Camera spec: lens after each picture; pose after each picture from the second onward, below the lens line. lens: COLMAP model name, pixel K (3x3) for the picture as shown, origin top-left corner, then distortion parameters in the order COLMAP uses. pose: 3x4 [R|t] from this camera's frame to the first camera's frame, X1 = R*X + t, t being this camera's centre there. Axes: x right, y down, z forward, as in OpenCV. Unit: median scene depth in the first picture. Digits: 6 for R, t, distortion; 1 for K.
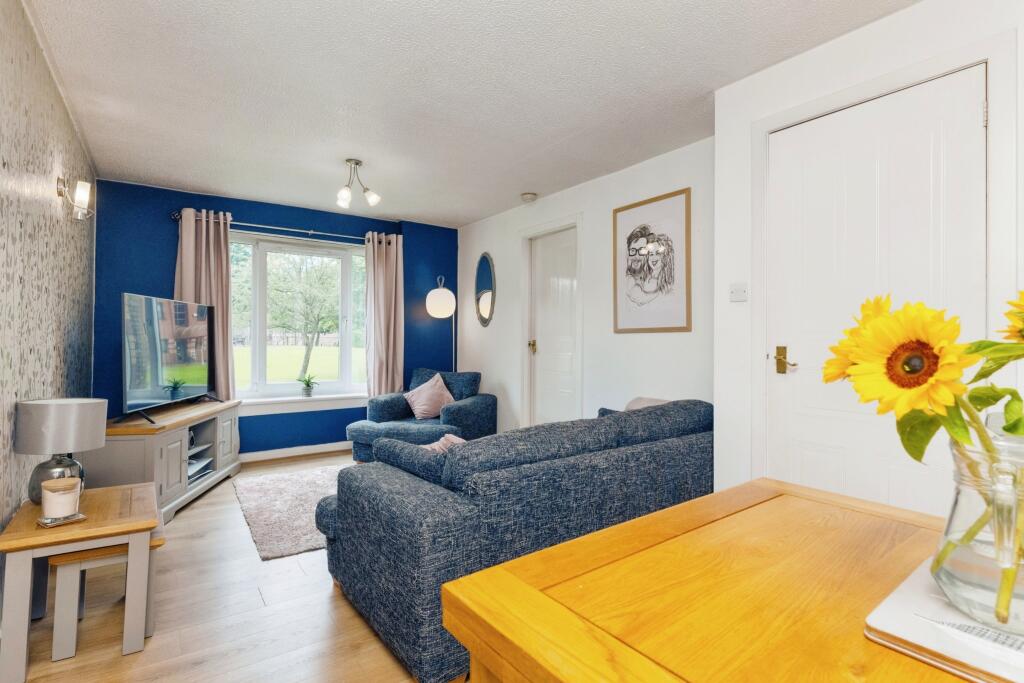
lens RADIAL K [[474.8, 0, 516.4], [0, 474.8, 351.2], [0, 0, 1]] dist [-0.000464, -0.000638]
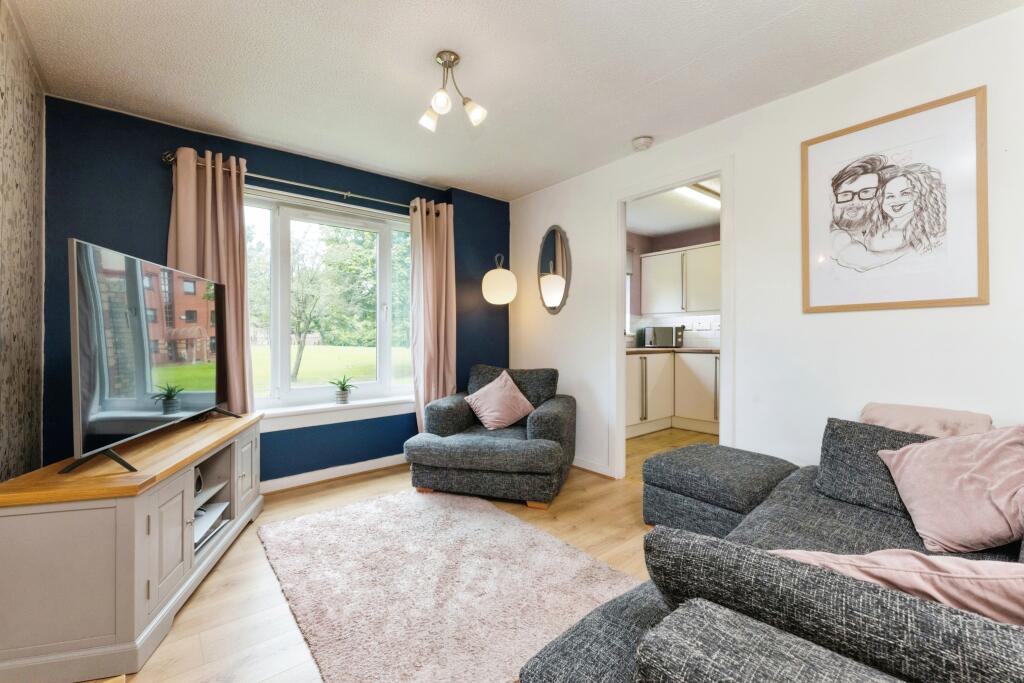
lens RADIAL K [[421.0, 0, 507.2], [0, 421.0, 344.6], [0, 0, 1]] dist [-0.000885, 0.000185]
pose [[0.998201, -0.014188, 0.058259, -0.236059], [0.014496, 0.999883, -0.004869, 0.005581], [-0.058183, 0.005705, 0.998290, 0.321316]]
